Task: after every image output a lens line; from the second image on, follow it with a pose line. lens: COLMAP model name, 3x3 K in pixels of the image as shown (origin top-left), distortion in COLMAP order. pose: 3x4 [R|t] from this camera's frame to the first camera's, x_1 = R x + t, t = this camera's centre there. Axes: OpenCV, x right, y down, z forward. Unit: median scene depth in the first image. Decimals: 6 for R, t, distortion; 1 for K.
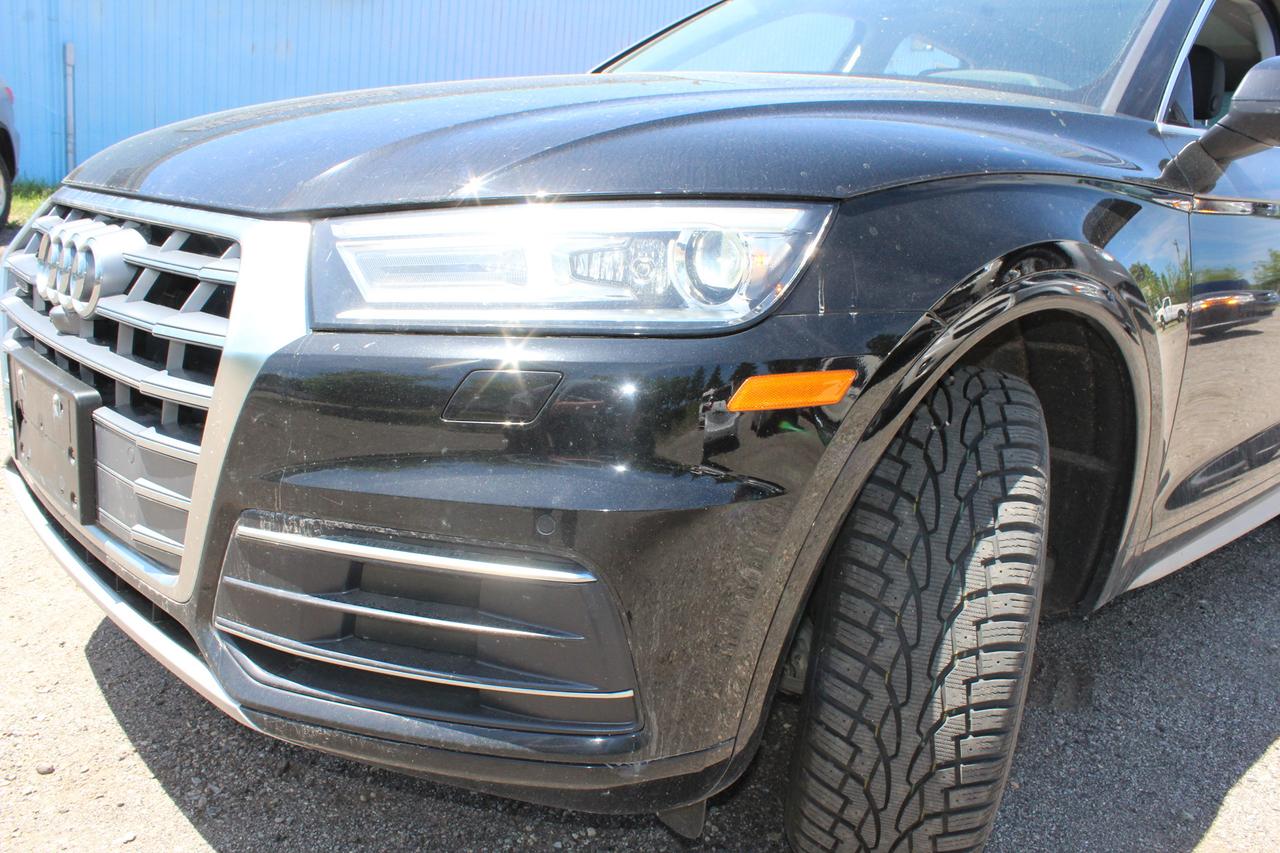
lens RADIAL K [[1059.0, 0, 647.0], [0, 1059.0, 411.7], [0, 0, 1]] dist [-0.176878, 0.157522]
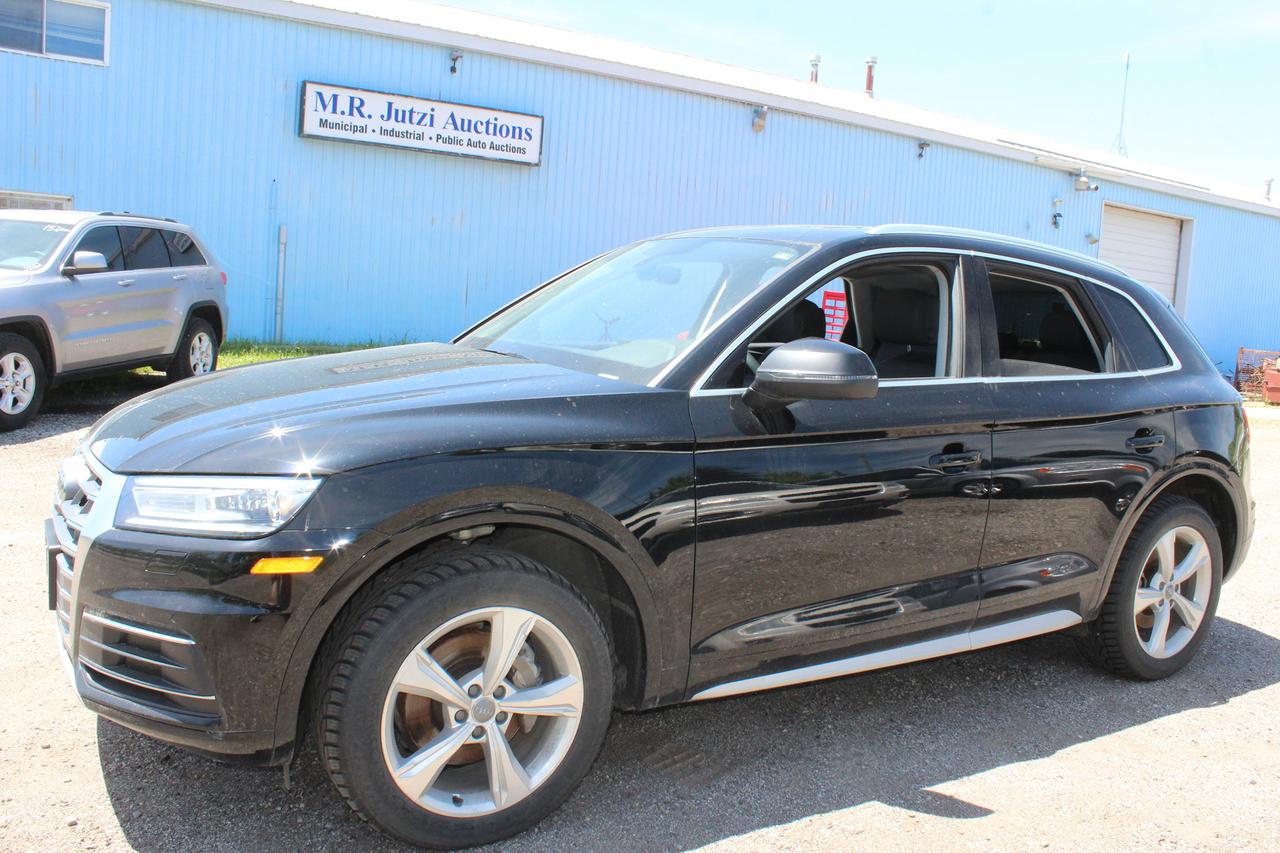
lens RADIAL K [[1059.0, 0, 647.0], [0, 1059.0, 411.7], [0, 0, 1]] dist [-0.176878, 0.157522]
pose [[0.978420, 0.008711, -0.206443, 1.244850], [-0.034803, 0.991785, -0.123095, -0.092588], [0.203675, 0.127623, 0.970685, -0.939060]]
